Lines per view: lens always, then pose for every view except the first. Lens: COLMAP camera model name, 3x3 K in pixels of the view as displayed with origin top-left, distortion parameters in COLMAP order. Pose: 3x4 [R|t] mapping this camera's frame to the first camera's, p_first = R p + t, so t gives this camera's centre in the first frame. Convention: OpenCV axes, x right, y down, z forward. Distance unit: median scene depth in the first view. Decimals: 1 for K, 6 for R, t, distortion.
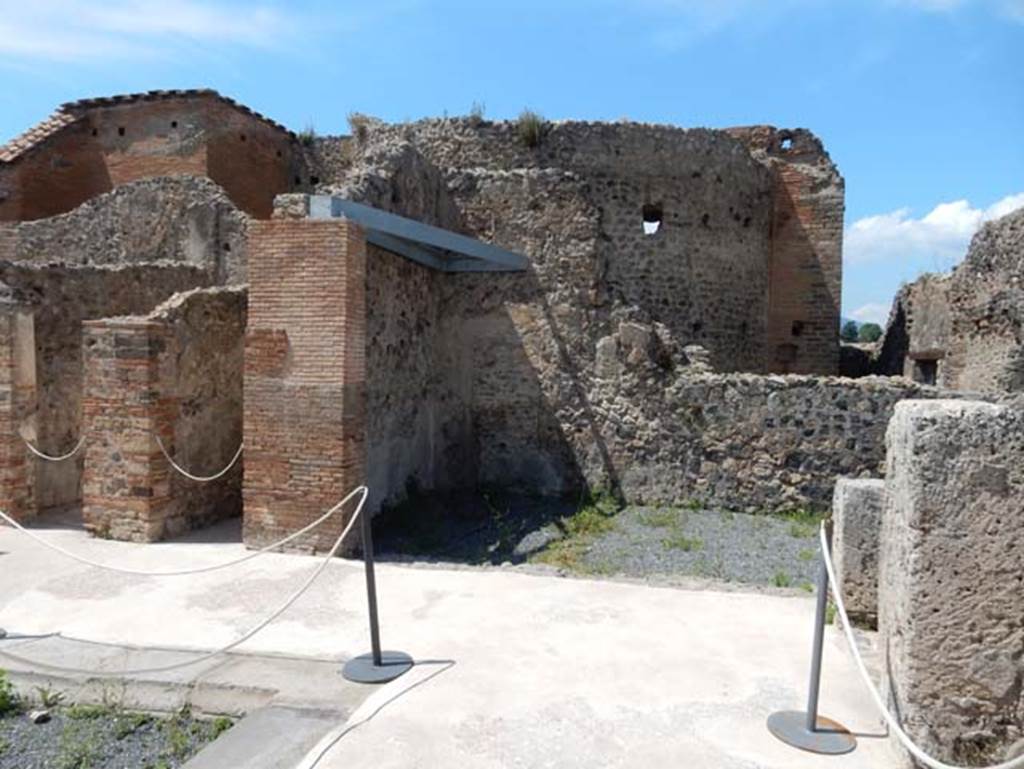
lens RADIAL K [[753.2, 0, 504.4], [0, 753.2, 385.2], [0, 0, 1]] dist [-0.012100, 0.005054]
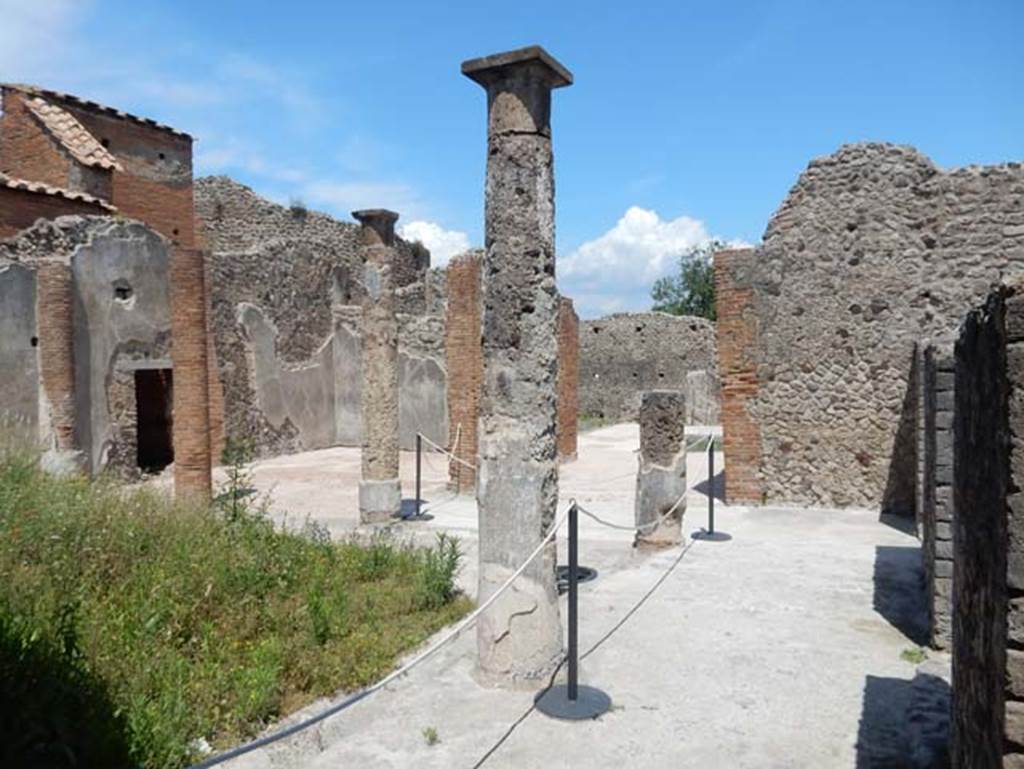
lens RADIAL K [[753.2, 0, 513.6], [0, 753.2, 382.2], [0, 0, 1]] dist [-0.012100, 0.005054]
pose [[0.173895, -0.044752, 0.983747, -1.747507], [0.037984, 0.998528, 0.038710, -0.055020], [-0.984031, 0.030636, 0.175339, 0.393984]]
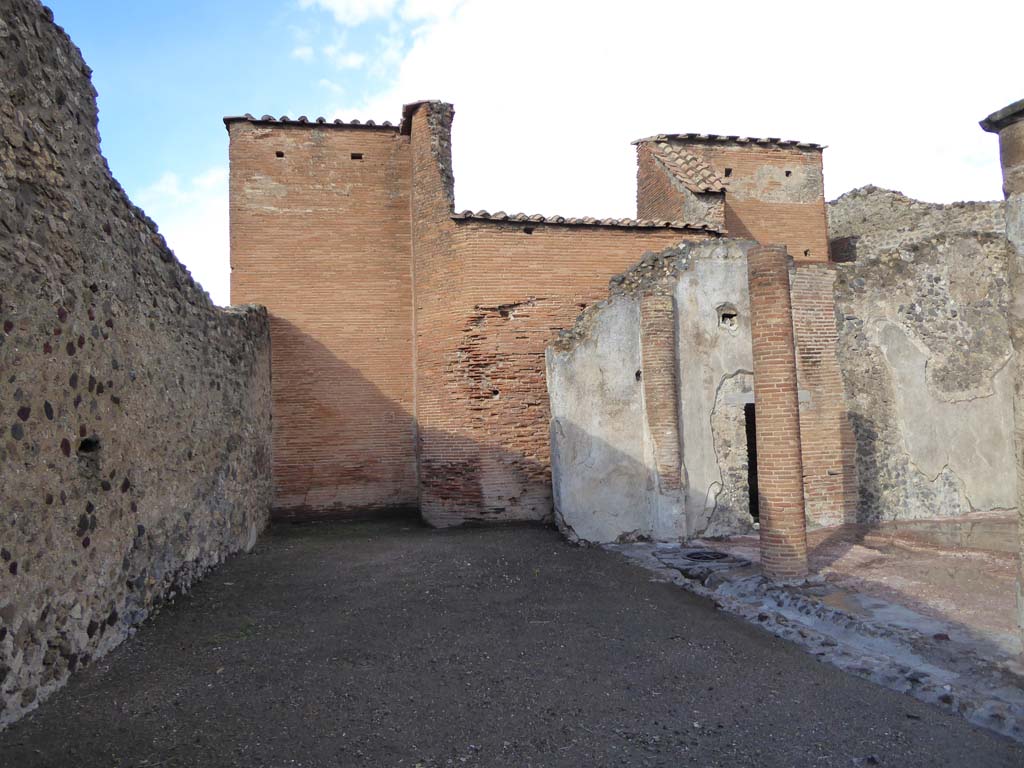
lens RADIAL K [[720.1, 0, 509.4], [0, 720.1, 387.7], [0, 0, 1]] dist [-0.051174, 0.017837]
pose [[0.878594, -0.016724, 0.477276, -1.486811], [0.055046, 0.996272, -0.066422, -0.029192], [-0.474386, 0.084630, 0.876239, 0.458300]]
